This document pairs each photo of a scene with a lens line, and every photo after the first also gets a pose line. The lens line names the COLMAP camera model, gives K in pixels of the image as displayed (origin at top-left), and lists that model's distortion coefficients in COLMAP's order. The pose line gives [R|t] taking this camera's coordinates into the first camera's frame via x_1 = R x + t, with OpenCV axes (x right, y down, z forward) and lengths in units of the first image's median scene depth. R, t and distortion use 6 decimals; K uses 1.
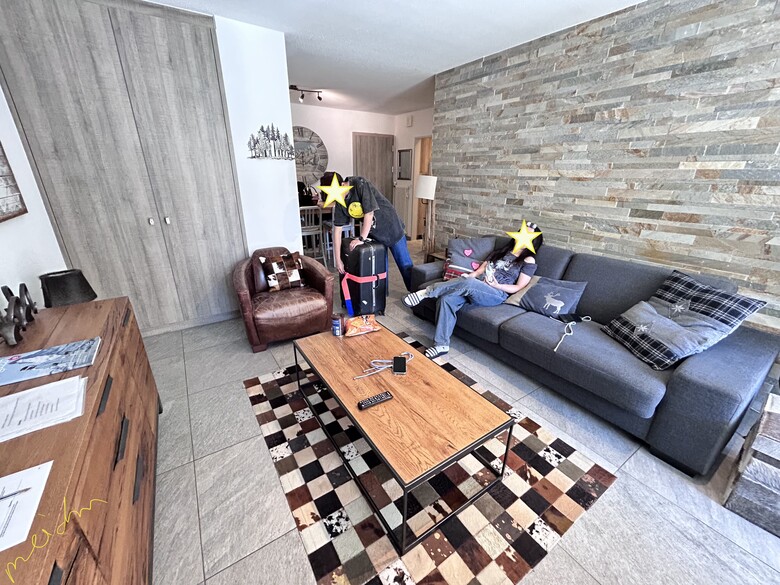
lens RADIAL K [[316.0, 0, 385.2], [0, 316.0, 294.9], [0, 0, 1]] dist [-0.002258, 0.000241]
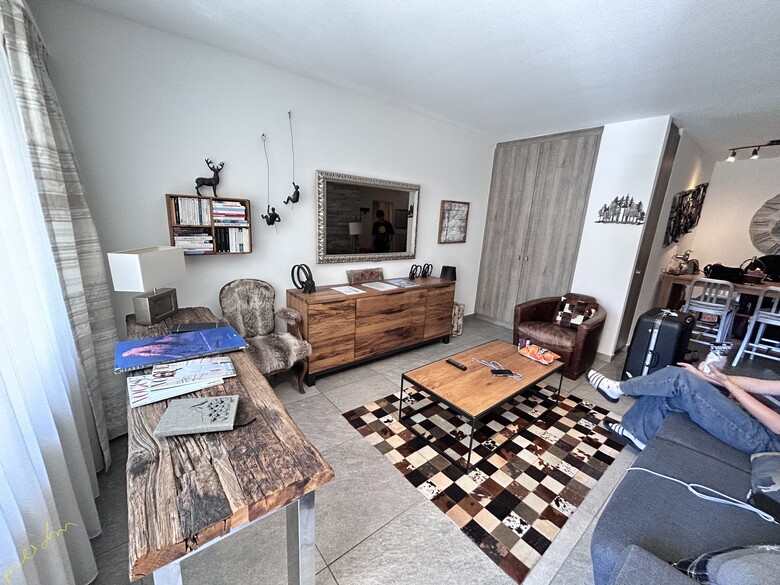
lens RADIAL K [[316.0, 0, 387.9], [0, 316.0, 294.3], [0, 0, 1]] dist [-0.002258, 0.000241]
pose [[0.106597, 0.233110, -0.966590, 1.138441], [-0.408834, 0.896426, 0.171102, -0.092421], [0.906362, 0.376936, 0.190860, 0.207221]]
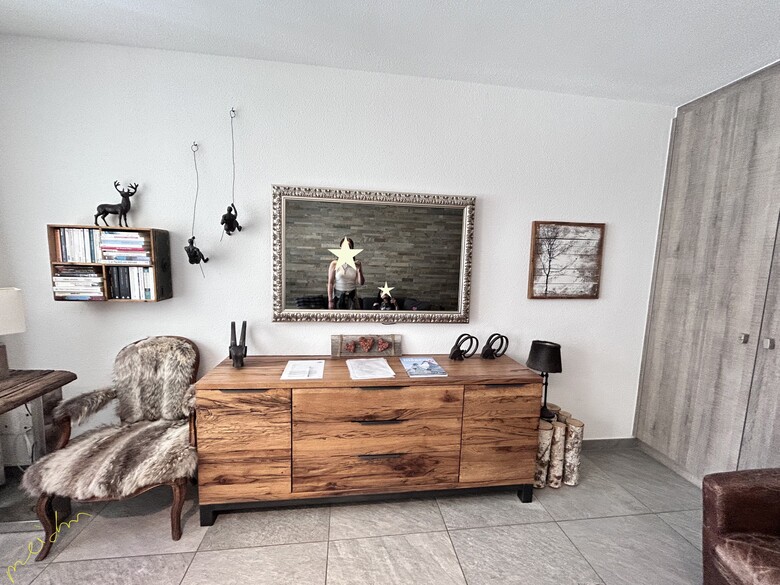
lens RADIAL K [[316.0, 0, 389.4], [0, 316.0, 295.1], [0, 0, 1]] dist [-0.002258, 0.000241]
pose [[-0.431058, 0.074760, -0.899222, 0.286024], [-0.360781, 0.899156, 0.247702, -0.294869], [0.827059, 0.431196, -0.360616, 0.799338]]
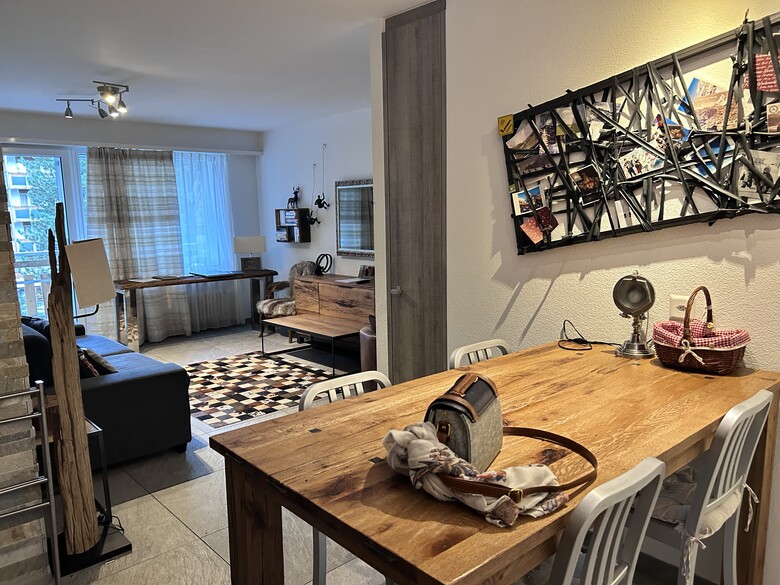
lens RADIAL K [[579.9, 0, 394.1], [0, 579.9, 296.9], [0, 0, 1]] dist [0.015716, -0.000544]
pose [[-0.983992, 0.031227, -0.175454, -0.205148], [-0.059079, 0.871696, 0.486472, -1.350402], [0.168134, 0.489050, -0.855898, 3.388792]]
